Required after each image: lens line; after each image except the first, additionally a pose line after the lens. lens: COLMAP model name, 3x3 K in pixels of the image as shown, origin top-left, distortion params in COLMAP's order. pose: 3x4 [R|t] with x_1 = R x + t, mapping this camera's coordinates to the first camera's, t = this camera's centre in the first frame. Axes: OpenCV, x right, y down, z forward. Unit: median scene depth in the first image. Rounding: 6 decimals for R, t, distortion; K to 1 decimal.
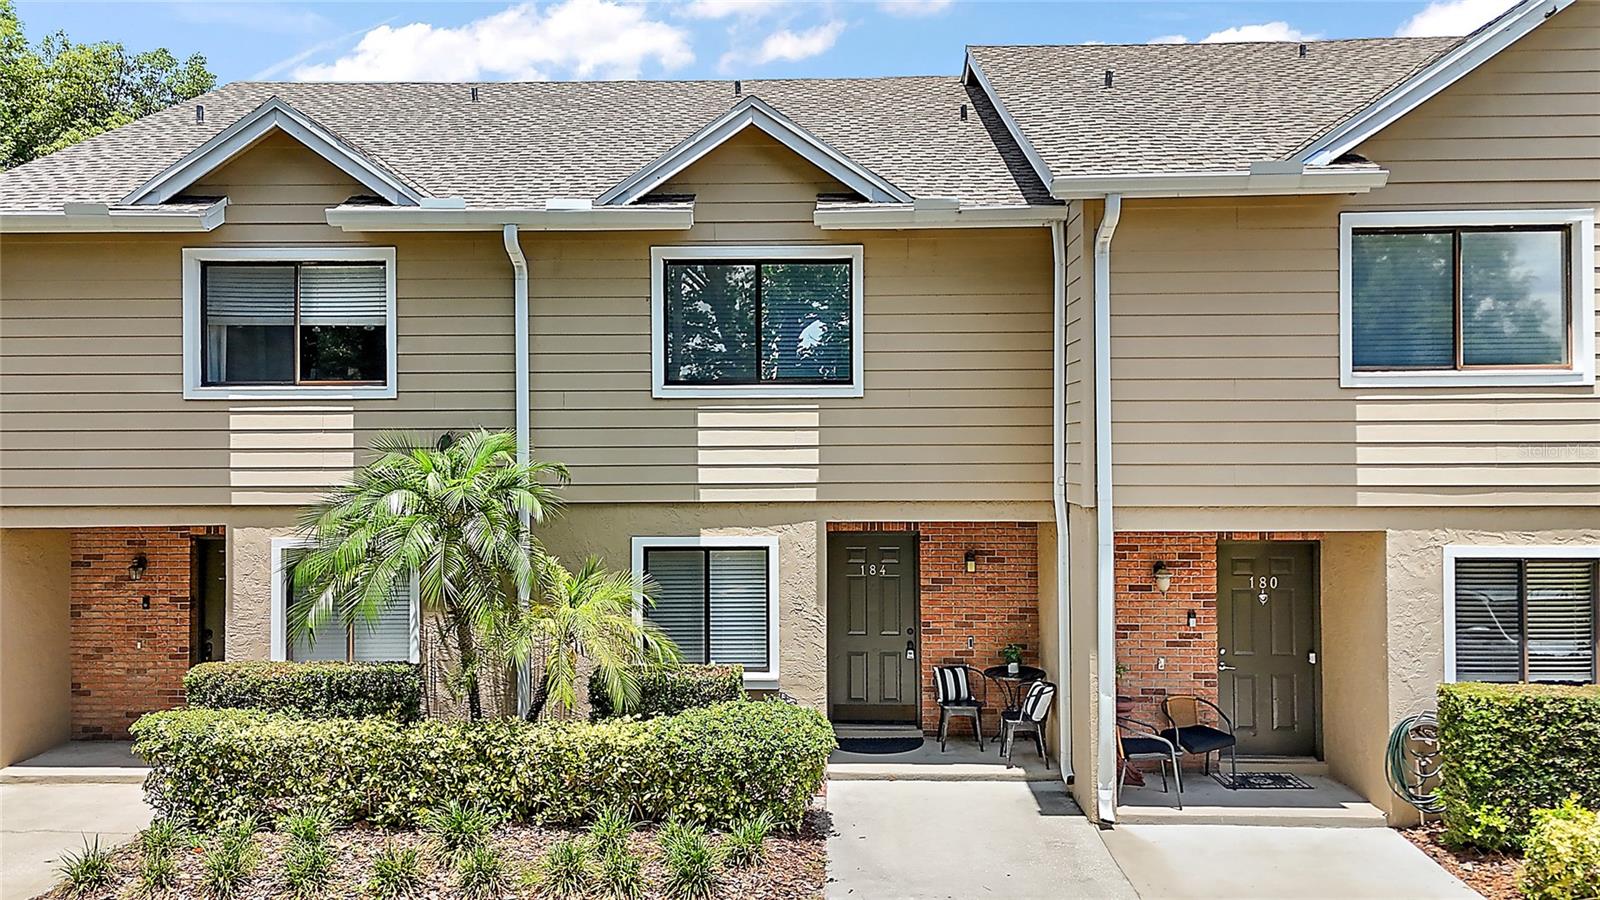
lens RADIAL K [[1190.9, 0, 800.0], [0, 1190.9, 450.0], [0, 0, 1]] dist [0.086011, -0.081009]
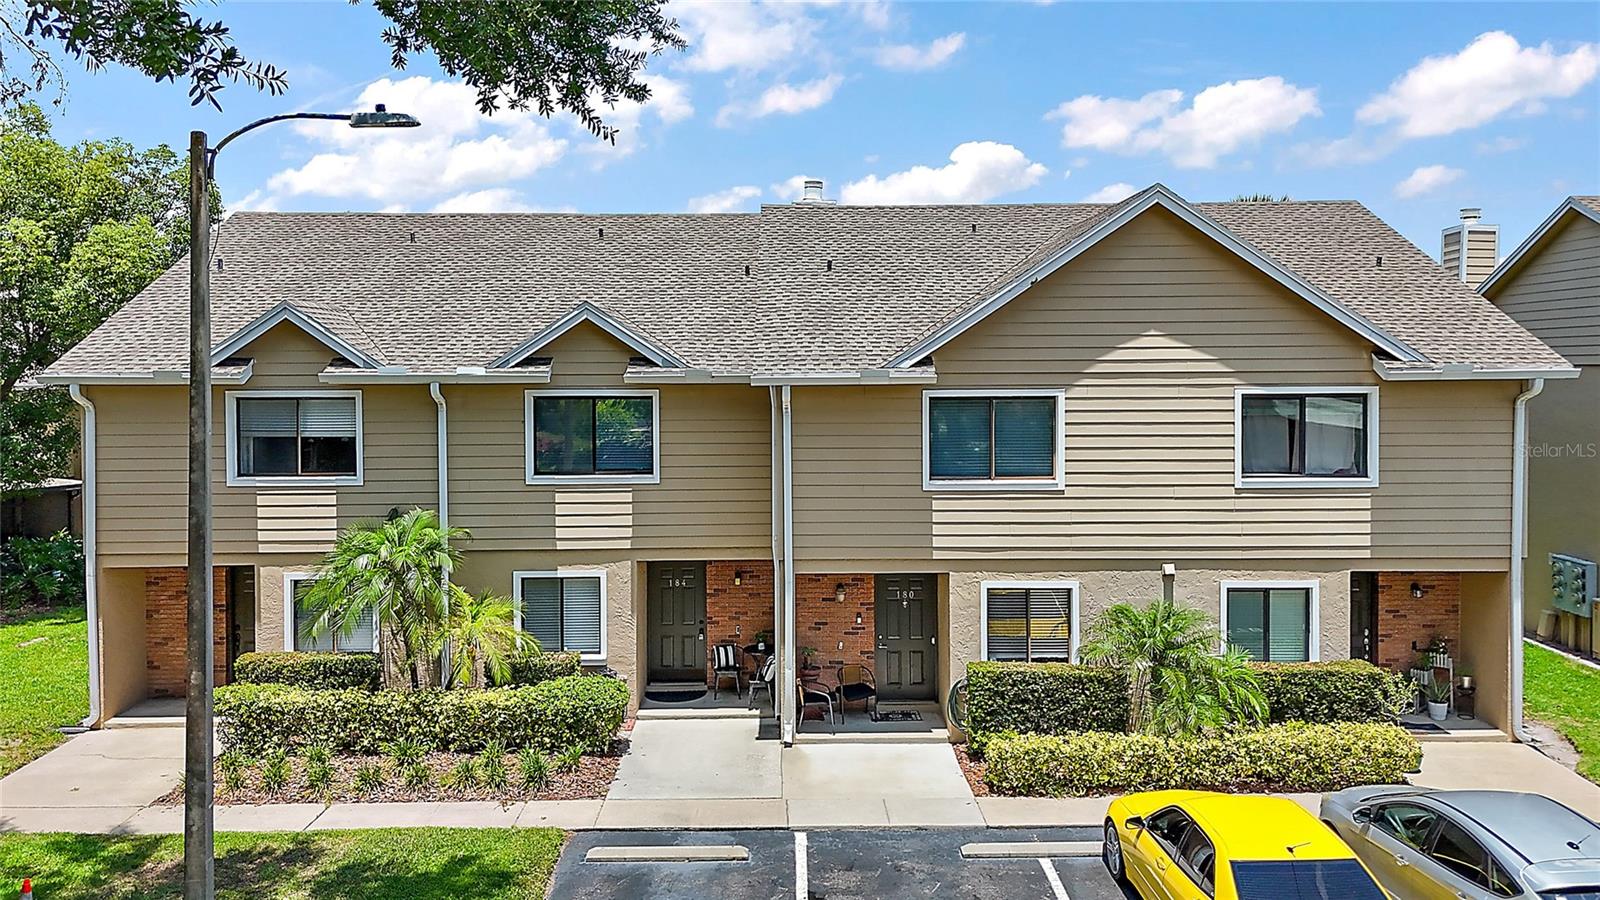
lens RADIAL K [[1206.1, 0, 802.4], [0, 1206.1, 406.7], [0, 0, 1]] dist [0.083842, -0.086261]
pose [[0.999217, -0.000622, 0.039561, 0.202255], [-0.000821, 0.999335, 0.036463, -0.230291], [-0.039558, -0.036467, 0.998552, -0.700568]]
